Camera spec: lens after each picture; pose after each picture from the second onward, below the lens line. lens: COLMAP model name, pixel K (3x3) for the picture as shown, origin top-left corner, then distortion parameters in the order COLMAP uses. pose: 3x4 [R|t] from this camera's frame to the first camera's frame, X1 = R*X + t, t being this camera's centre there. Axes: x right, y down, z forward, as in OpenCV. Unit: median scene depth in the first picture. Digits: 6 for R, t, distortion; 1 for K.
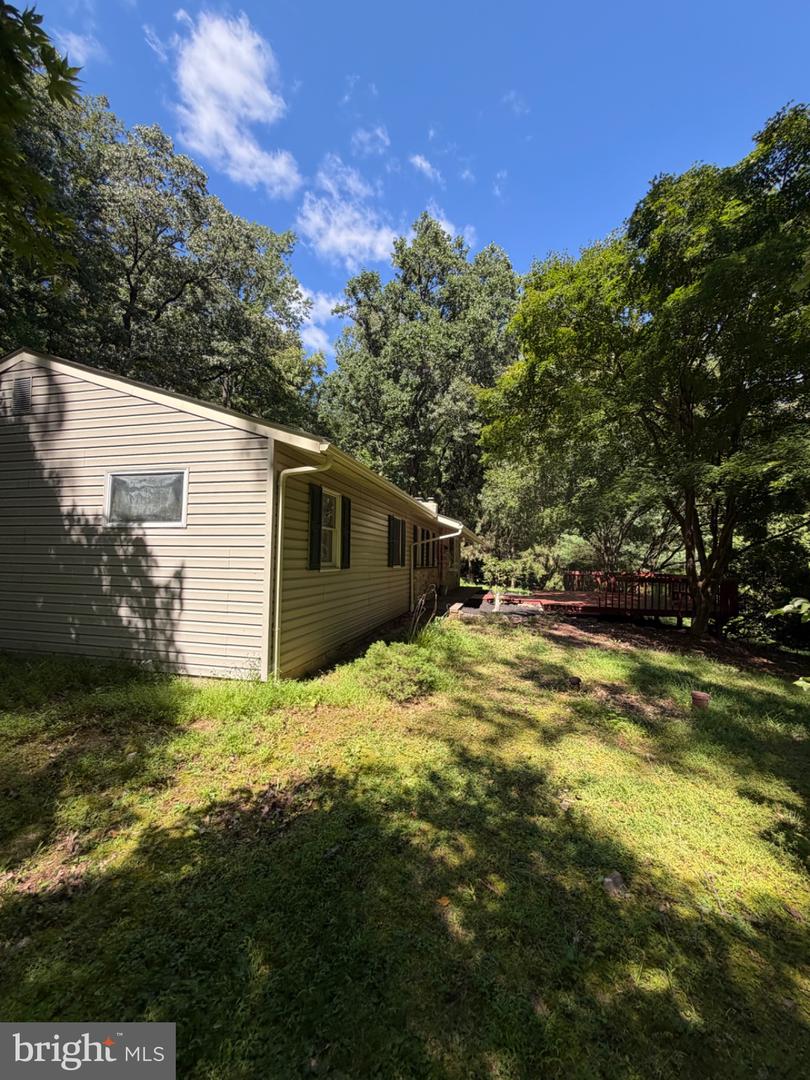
lens RADIAL K [[427.2, 0, 409.9], [0, 427.2, 536.1], [0, 0, 1]] dist [-0.003433, 0.000339]
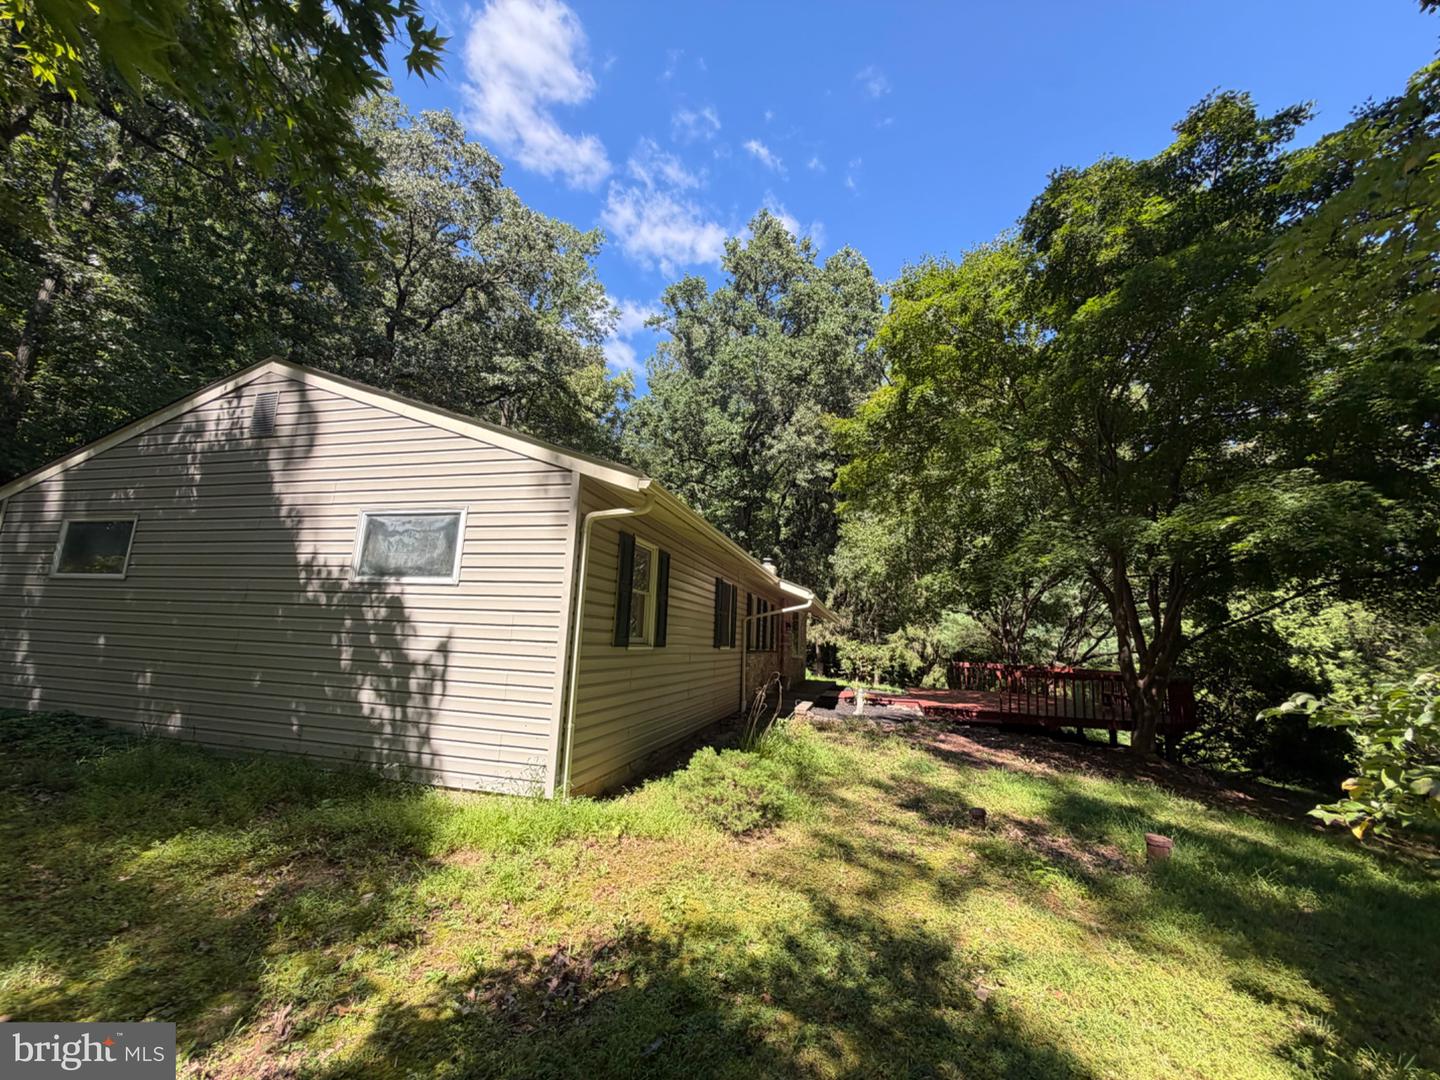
lens RADIAL K [[569.6, 0, 723.5], [0, 569.6, 540.9], [0, 0, 1]] dist [-0.003433, 0.000339]
pose [[0.999548, 0.021760, -0.020765, -0.024021], [-0.024132, 0.992260, -0.121810, 0.010958], [0.017954, 0.122256, 0.992336, -0.005849]]
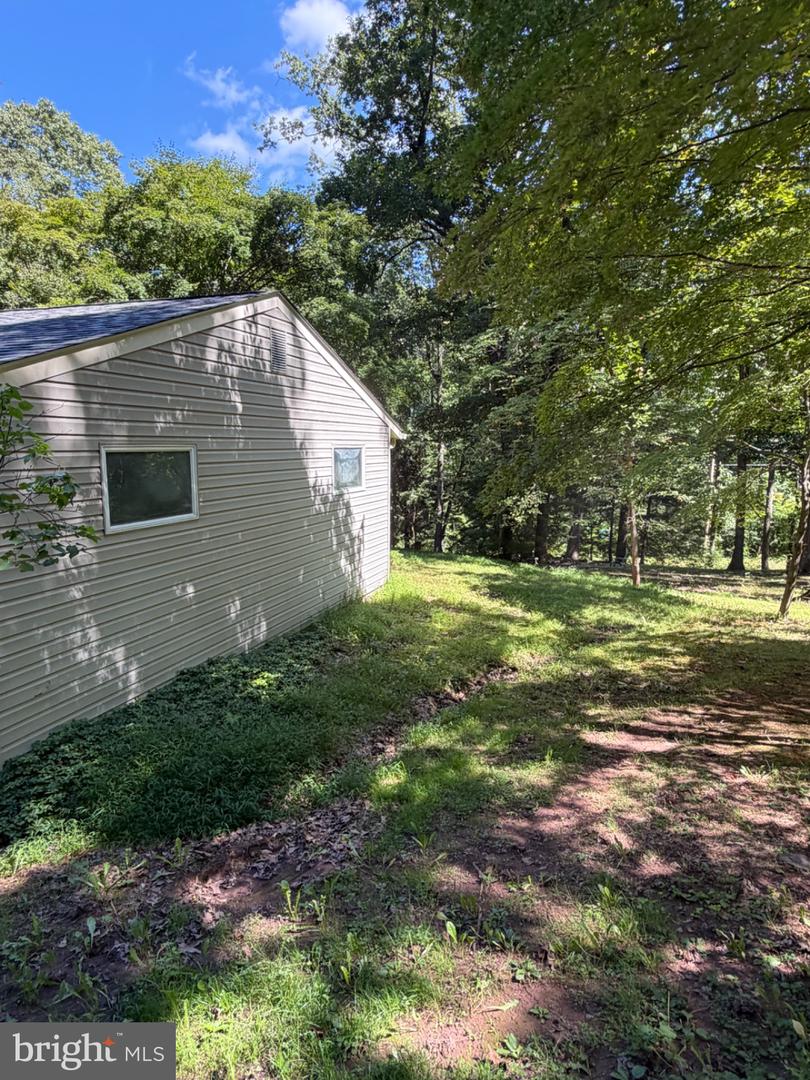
lens RADIAL K [[649.6, 0, 400.6], [0, 649.6, 543.2], [0, 0, 1]] dist [0.008028, 0.001015]
pose [[0.106429, -0.164265, 0.980658, -1.859425], [-0.053833, 0.983861, 0.170644, -0.153469], [-0.992862, -0.070953, 0.095868, 0.498655]]
